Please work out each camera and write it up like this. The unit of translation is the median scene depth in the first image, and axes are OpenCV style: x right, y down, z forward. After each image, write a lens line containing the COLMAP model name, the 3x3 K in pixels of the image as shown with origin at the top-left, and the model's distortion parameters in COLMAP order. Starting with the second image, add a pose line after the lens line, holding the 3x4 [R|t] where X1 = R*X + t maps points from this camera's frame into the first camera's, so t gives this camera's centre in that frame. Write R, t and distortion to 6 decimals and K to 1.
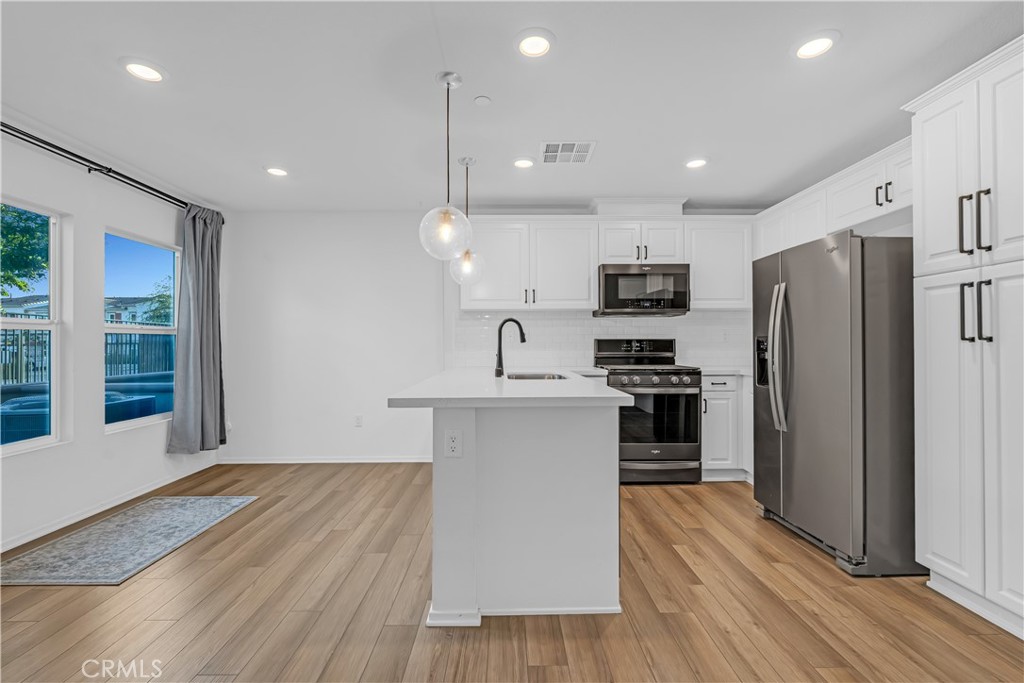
lens RADIAL K [[450.2, 0, 521.5], [0, 450.2, 340.7], [0, 0, 1]] dist [-0.000289, 0.000165]
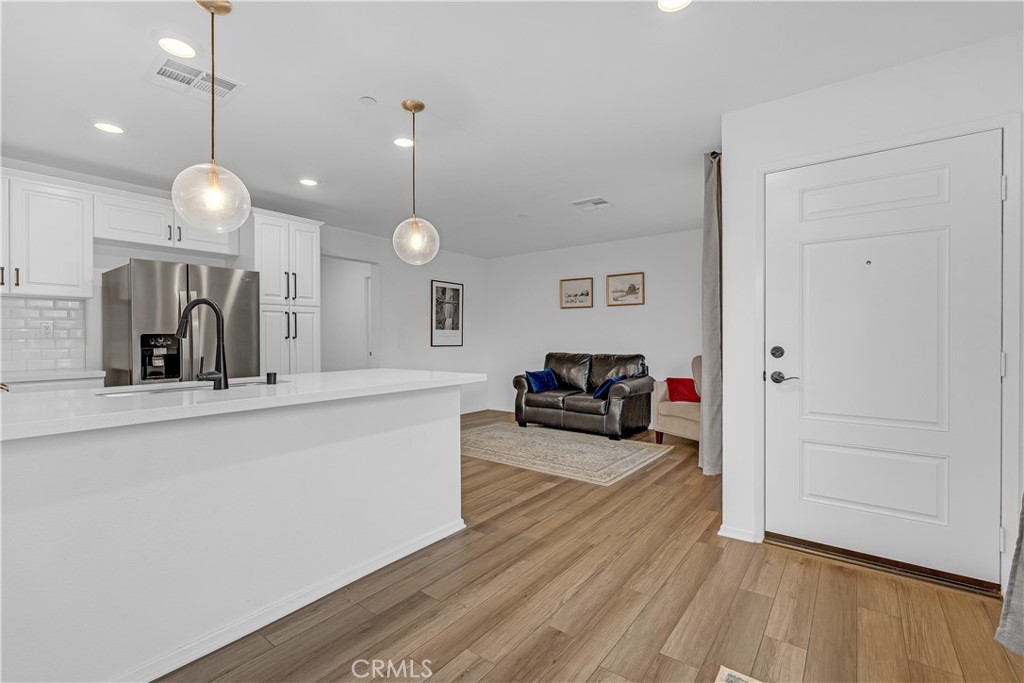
lens RADIAL K [[450.2, 0, 521.5], [0, 450.2, 340.7], [0, 0, 1]] dist [-0.000289, 0.000165]
pose [[-0.786239, 0.002901, 0.617915, -0.640574], [0.004062, 0.999992, 0.000474, 0.008438], [-0.617909, 0.002882, -0.786245, 1.014357]]
